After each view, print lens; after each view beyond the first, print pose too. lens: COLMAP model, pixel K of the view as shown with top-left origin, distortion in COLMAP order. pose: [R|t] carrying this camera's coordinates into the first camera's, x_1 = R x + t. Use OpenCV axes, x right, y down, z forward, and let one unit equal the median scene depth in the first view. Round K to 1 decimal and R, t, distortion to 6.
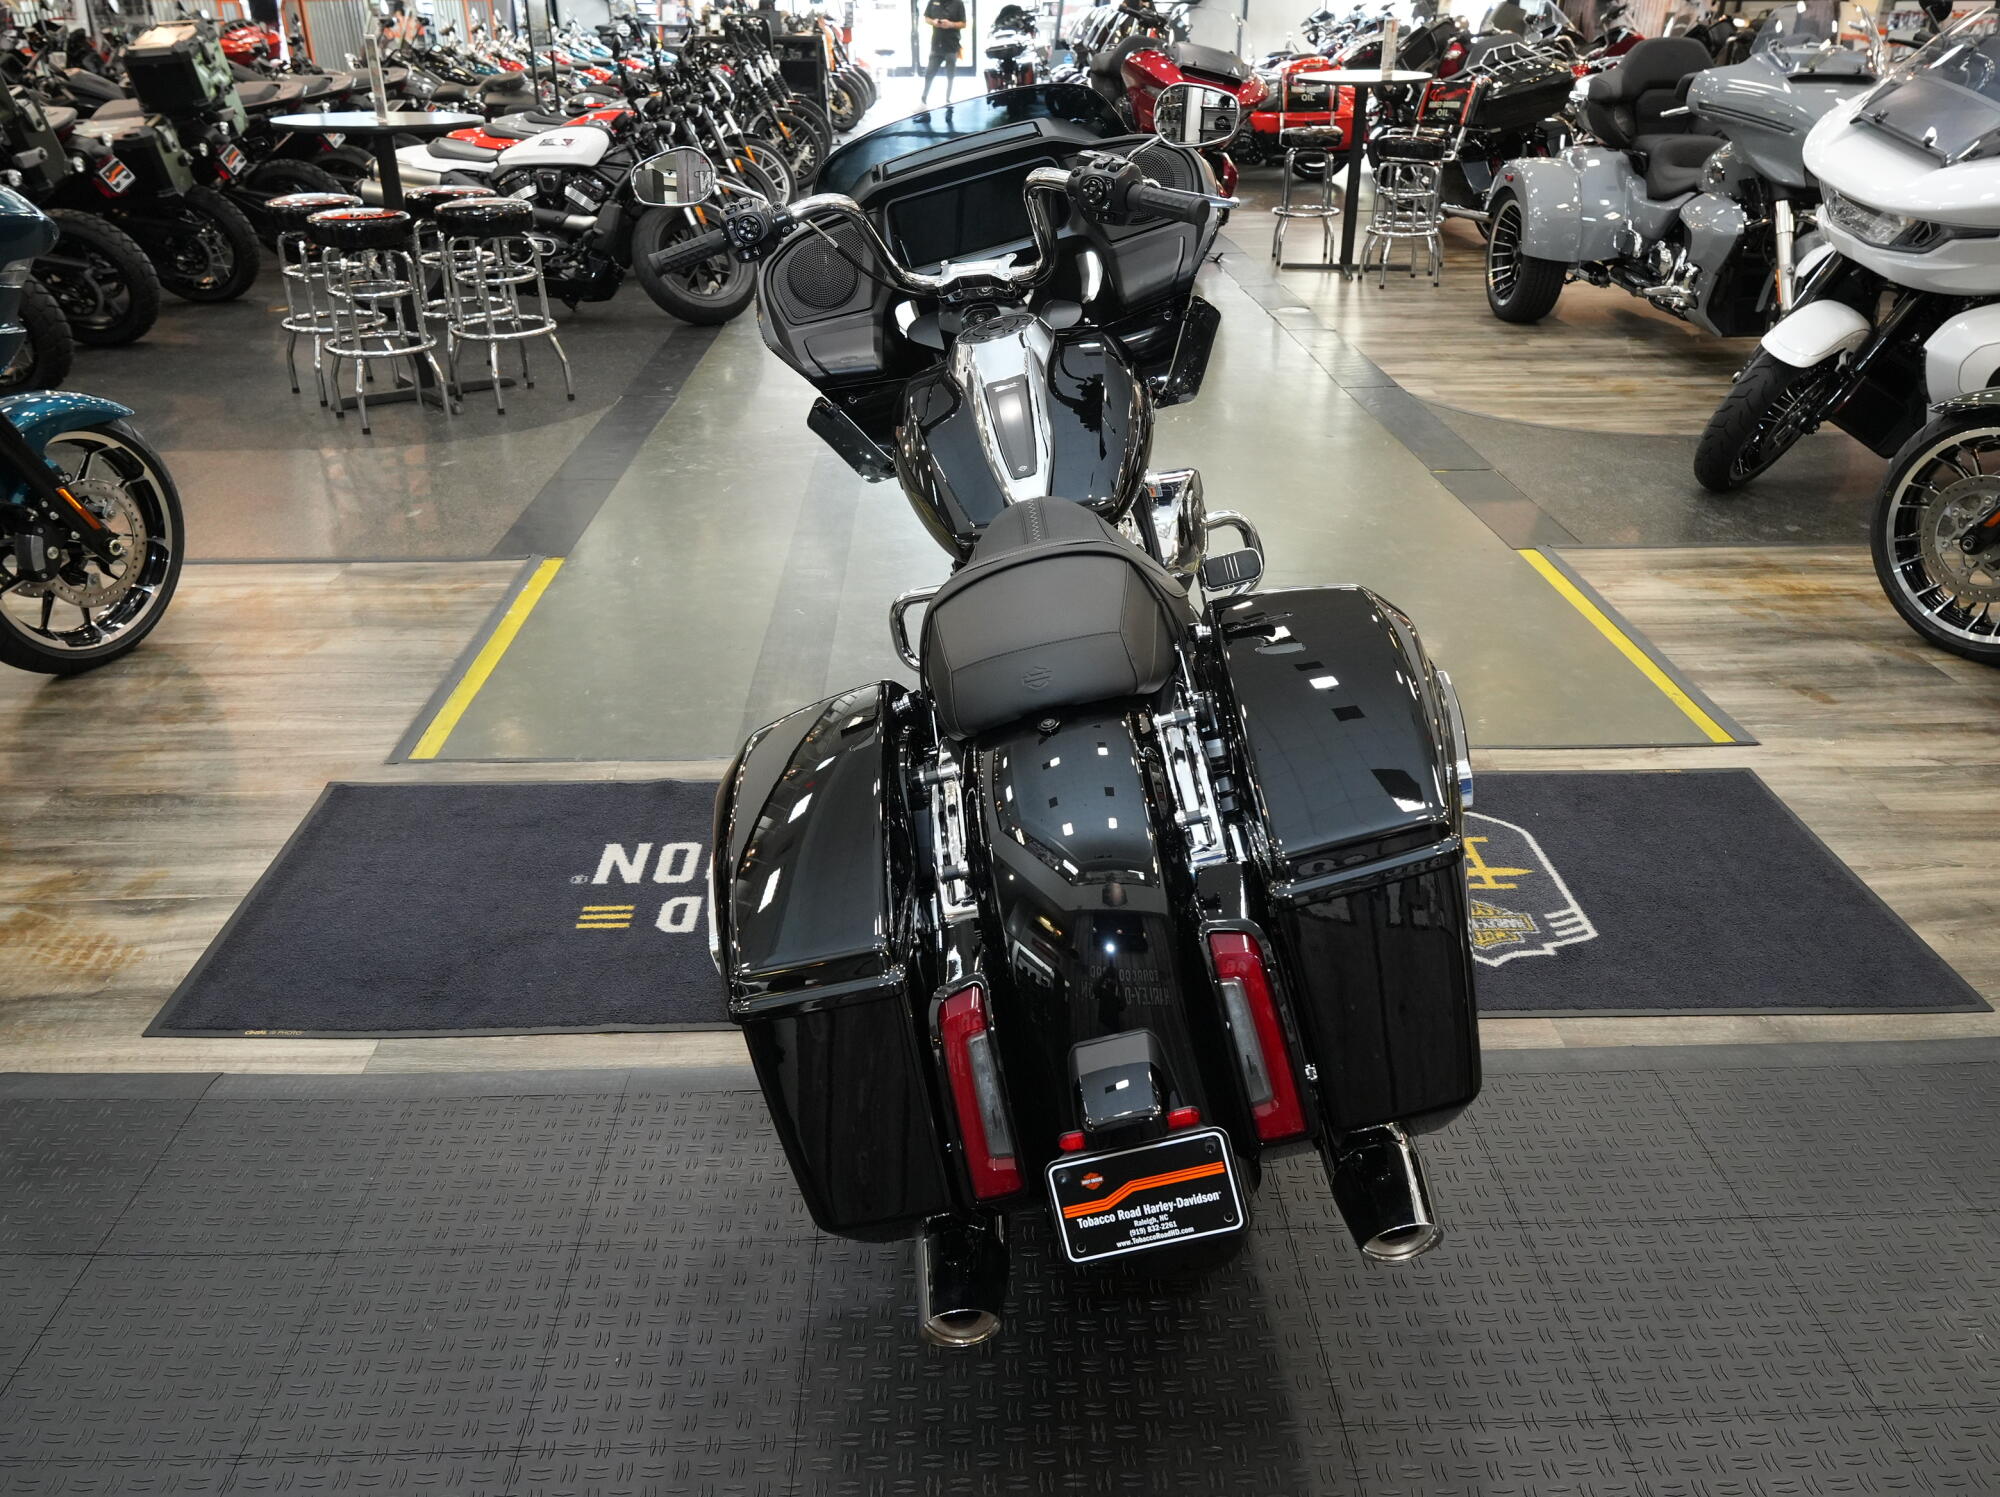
lens RADIAL K [[1515.9, 0, 989.4], [0, 1515.9, 745.4], [0, 0, 1]] dist [-0.000271, -0.002053]
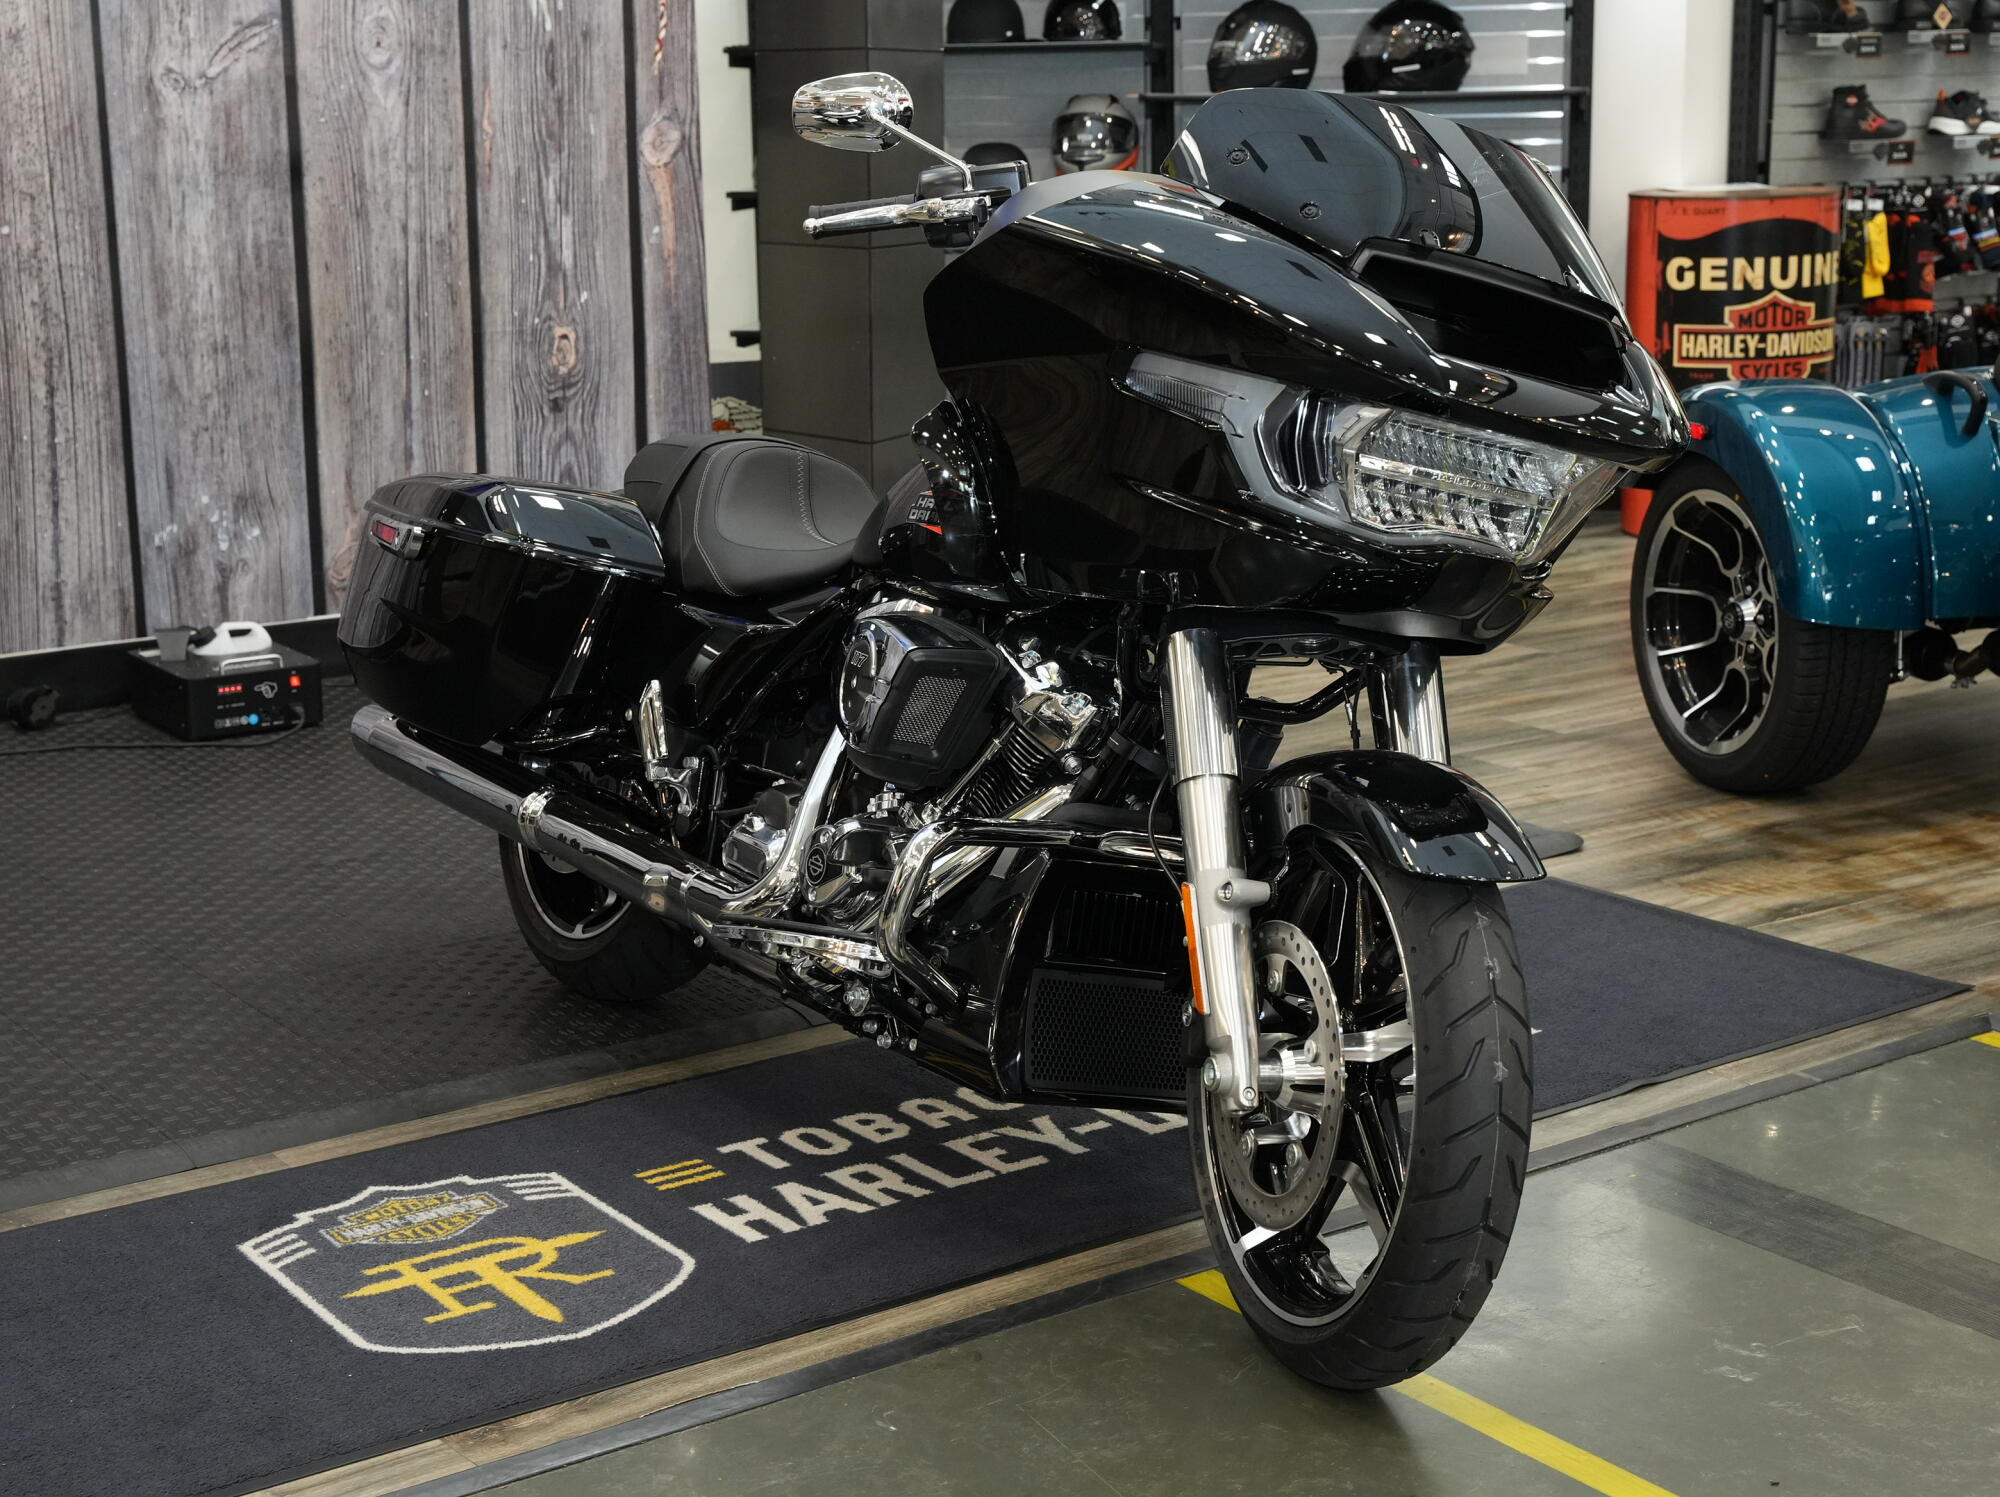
lens RADIAL K [[3040.3, 0, 1005.7], [0, 3040.3, 742.2], [0, 0, 1]] dist [0.014586, 0.000000]
pose [[-0.830820, 0.136891, -0.539443, 0.257773], [-0.226499, 0.802208, 0.552413, -0.279726], [0.508366, 0.581139, -0.635485, 0.599957]]
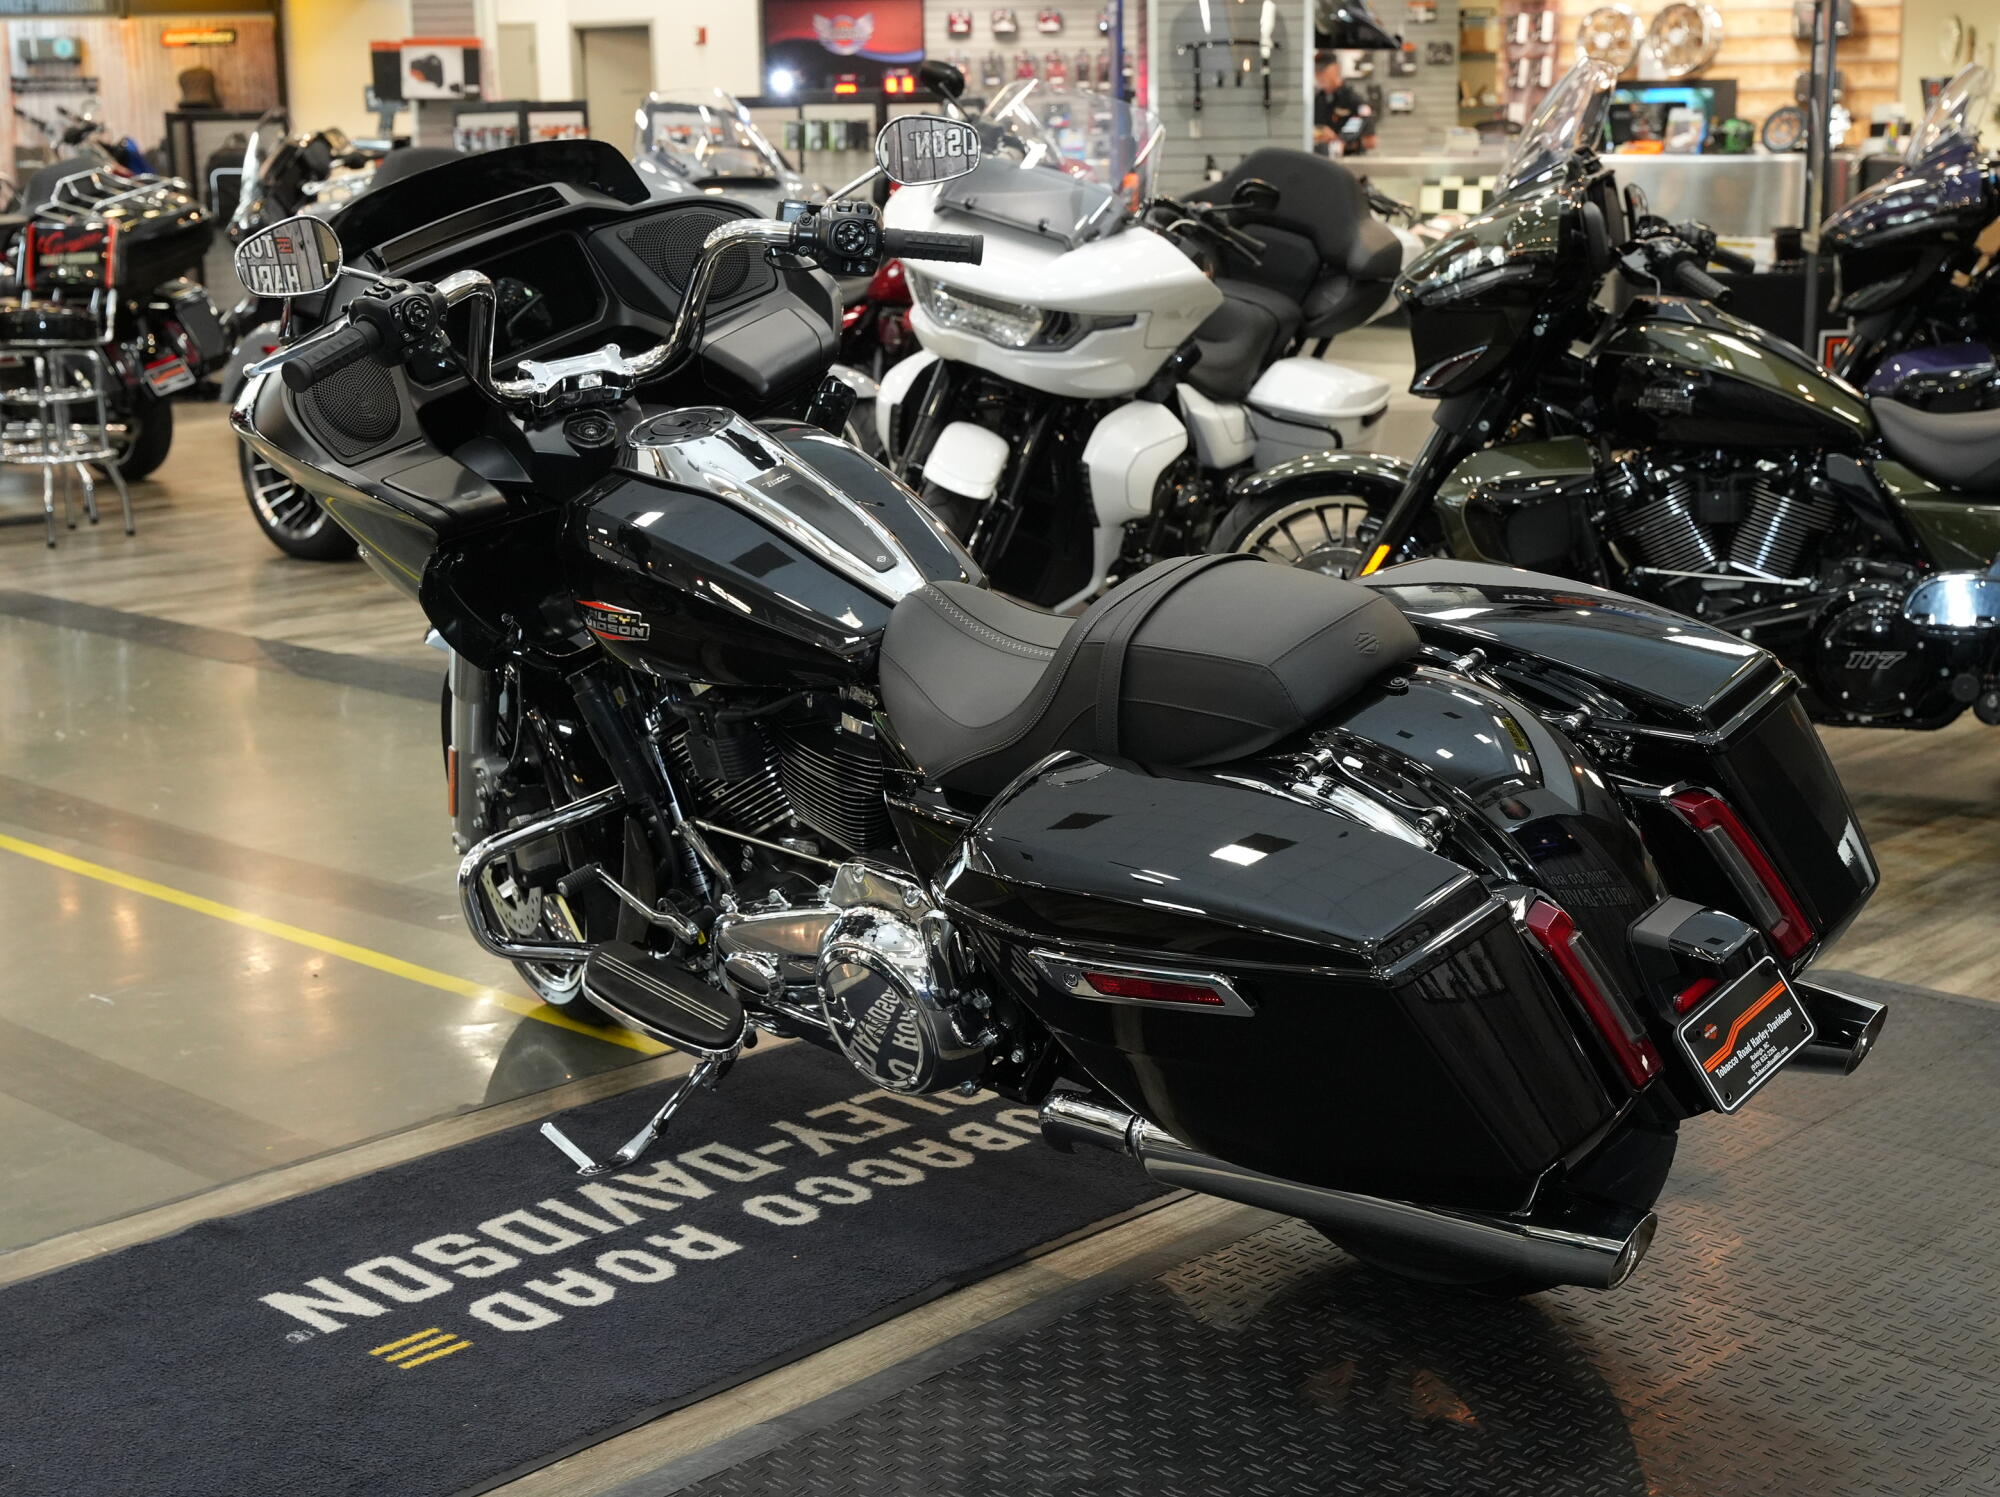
lens RADIAL K [[2934.9, 0, 994.9], [0, 2934.9, 737.5], [0, 0, 1]] dist [0.011205, 0.000000]
pose [[0.713901, -0.151927, 0.683567, -0.282321], [0.321420, 0.938365, -0.127126, 0.034362], [-0.622121, 0.310468, 0.718732, -0.034377]]
